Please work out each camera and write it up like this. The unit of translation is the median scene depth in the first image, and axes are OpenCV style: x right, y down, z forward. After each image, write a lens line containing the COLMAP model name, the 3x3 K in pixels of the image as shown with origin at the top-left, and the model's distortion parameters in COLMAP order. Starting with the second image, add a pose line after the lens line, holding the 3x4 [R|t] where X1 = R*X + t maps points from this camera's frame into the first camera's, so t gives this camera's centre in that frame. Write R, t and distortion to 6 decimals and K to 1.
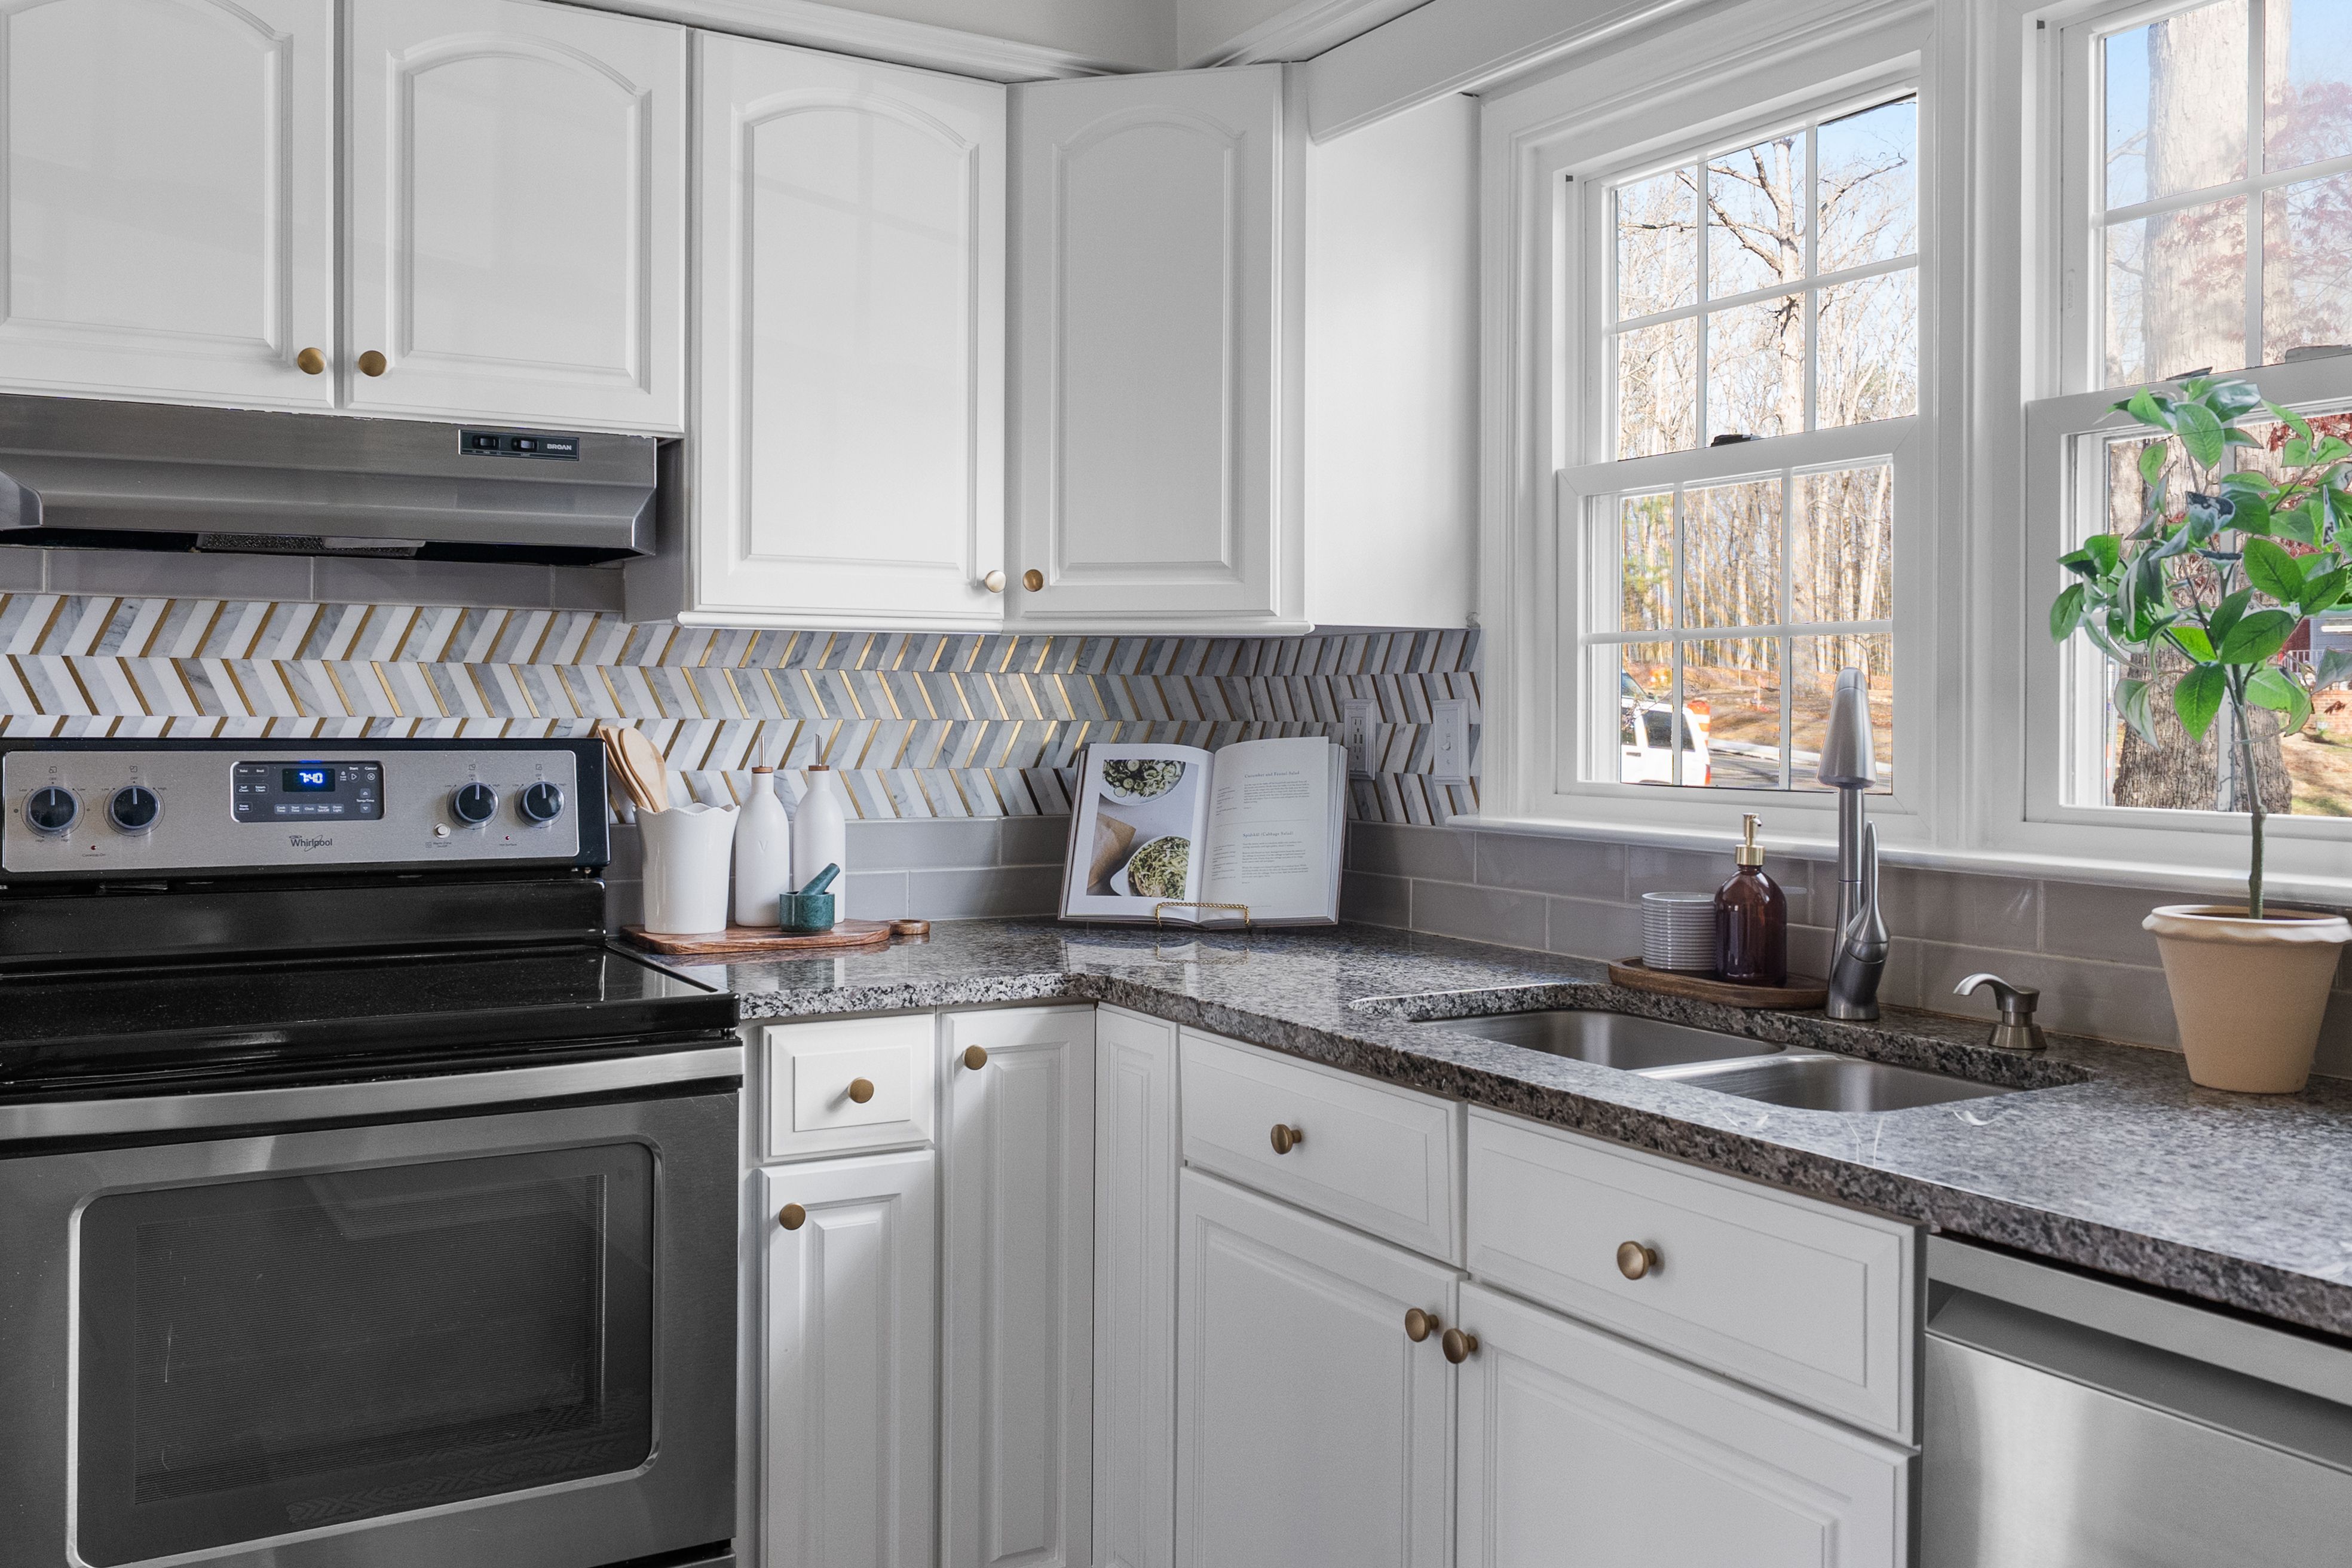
lens RADIAL K [[2057.2, 0, 1173.1], [0, 2057.2, 760.9], [0, 0, 1]] dist [0.014003, -0.003111]
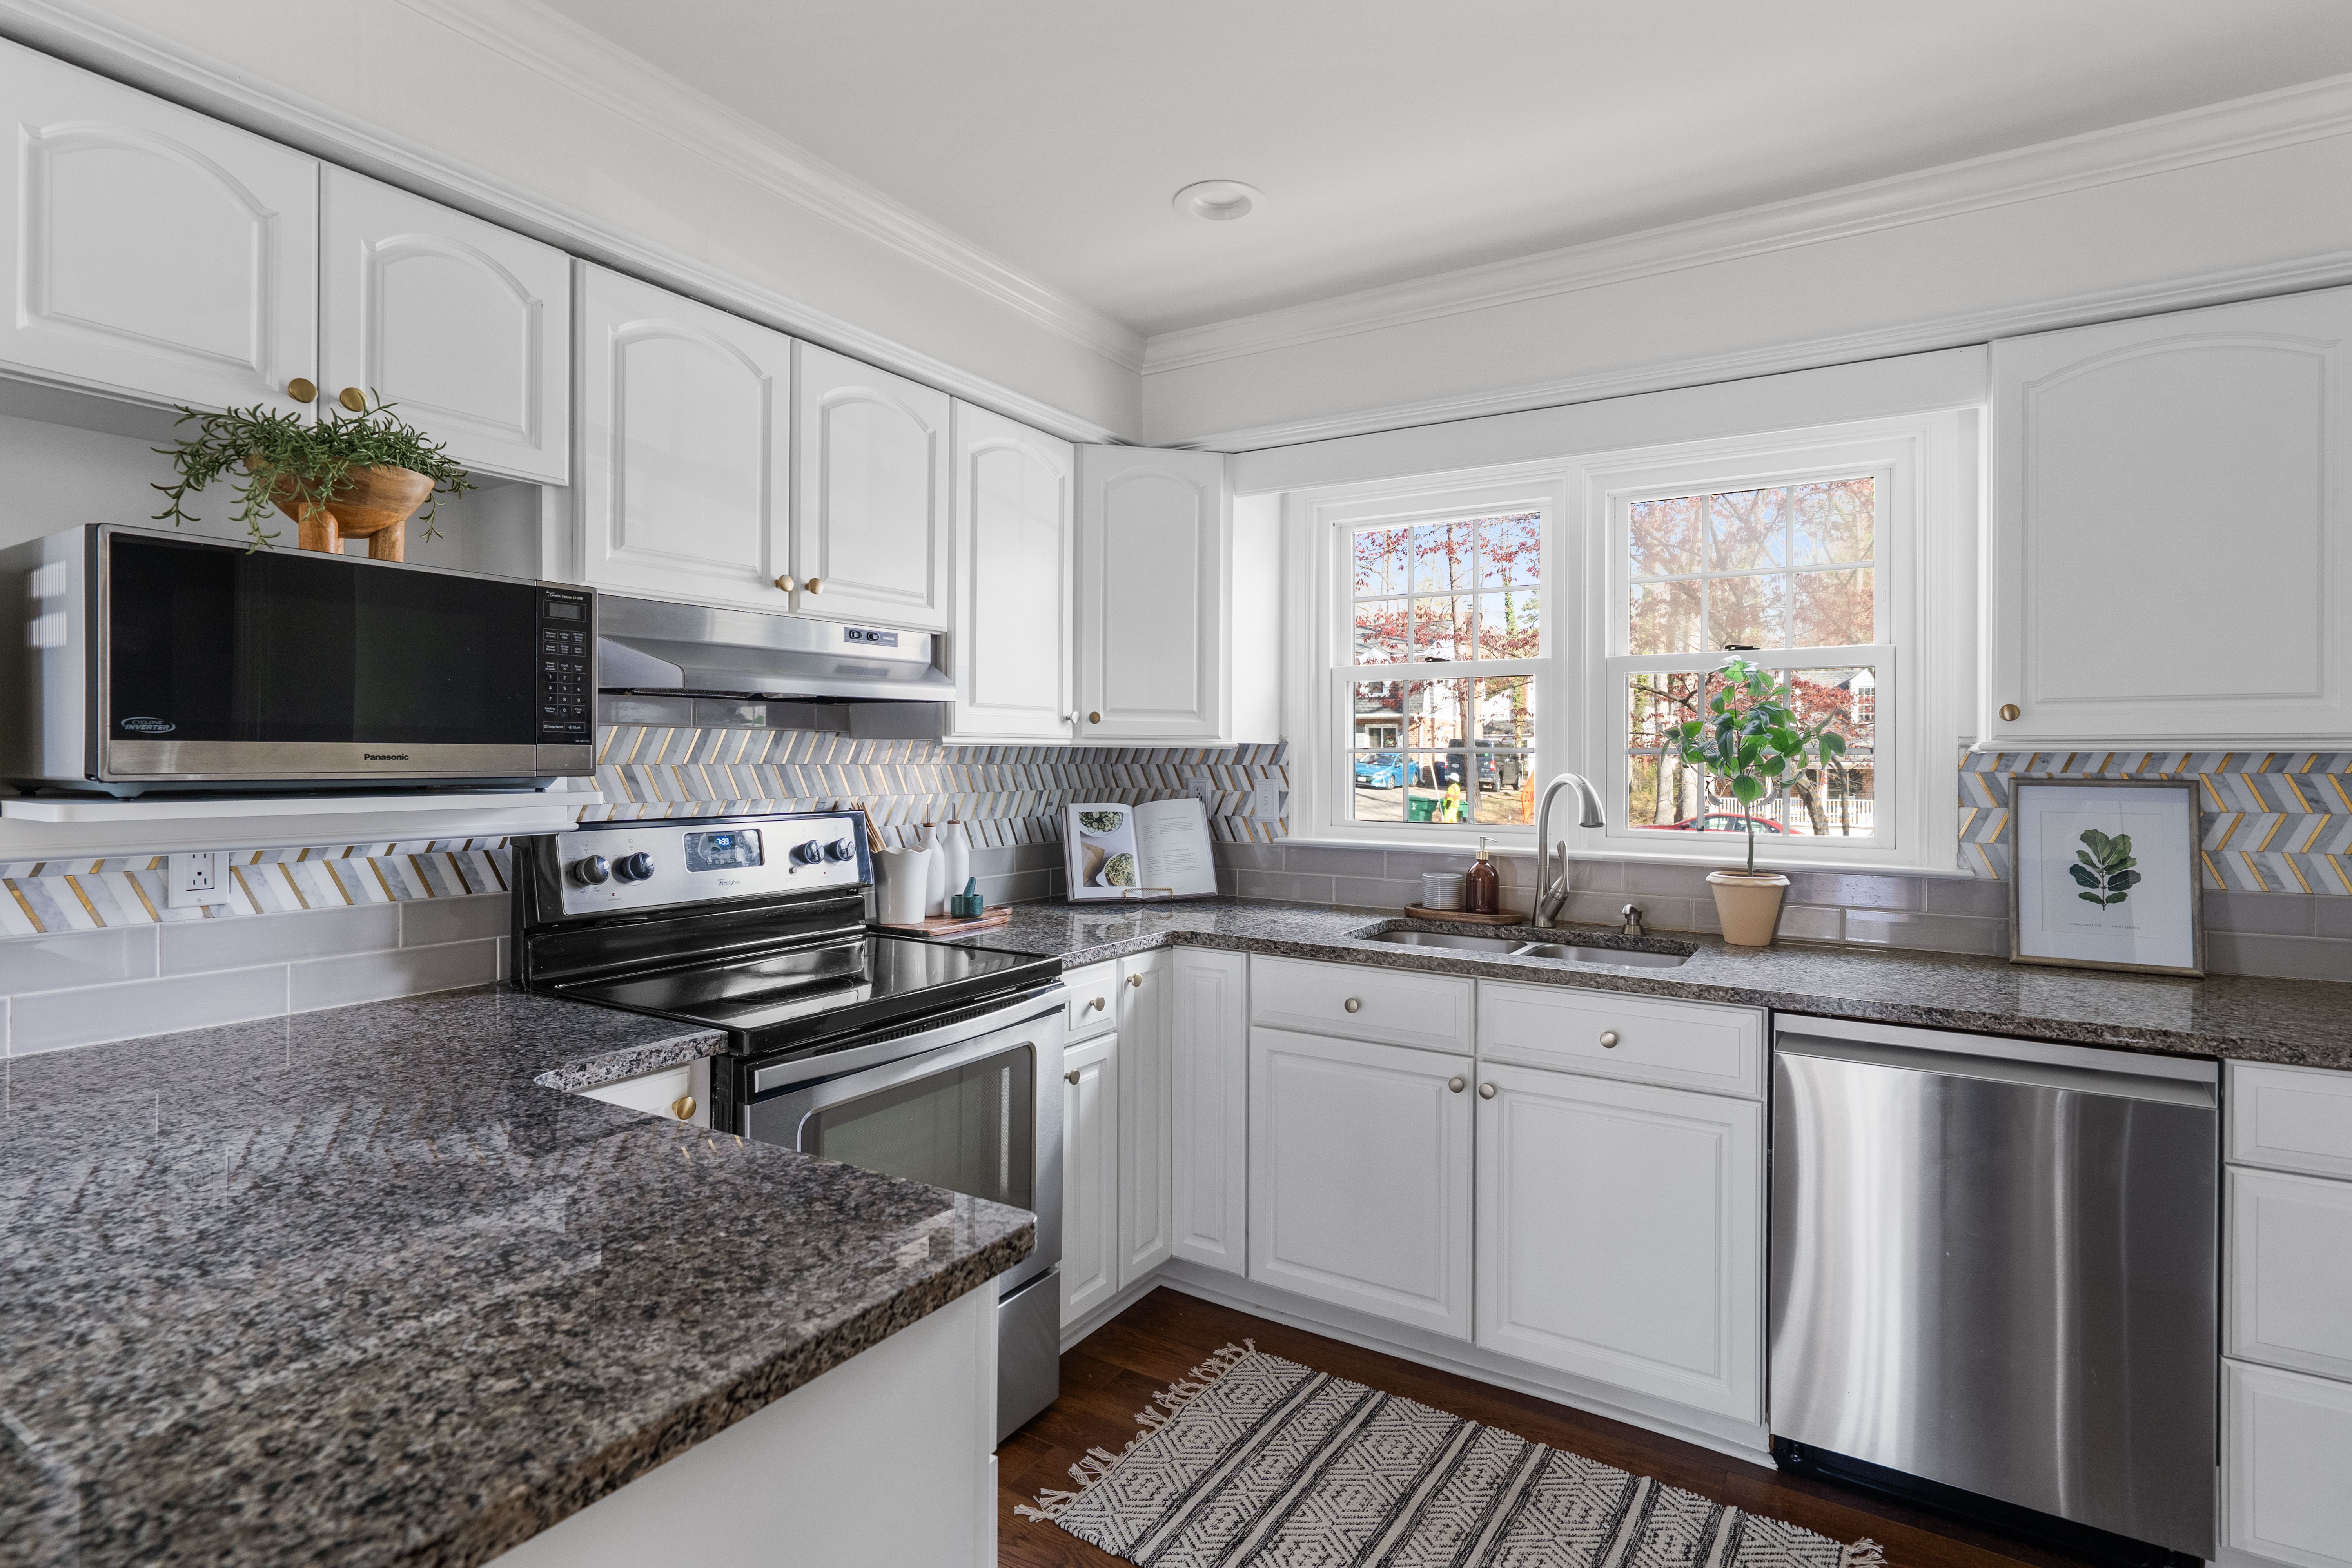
lens RADIAL K [[1175.8, 0, 1180.5], [0, 1175.8, 787.2], [0, 0, 1]] dist [0.001587, 0.000229]
pose [[0.878862, -0.013853, 0.476875, -0.498491], [0.010615, 0.999899, 0.009484, -0.034873], [-0.476958, -0.003273, 0.878920, 0.044761]]
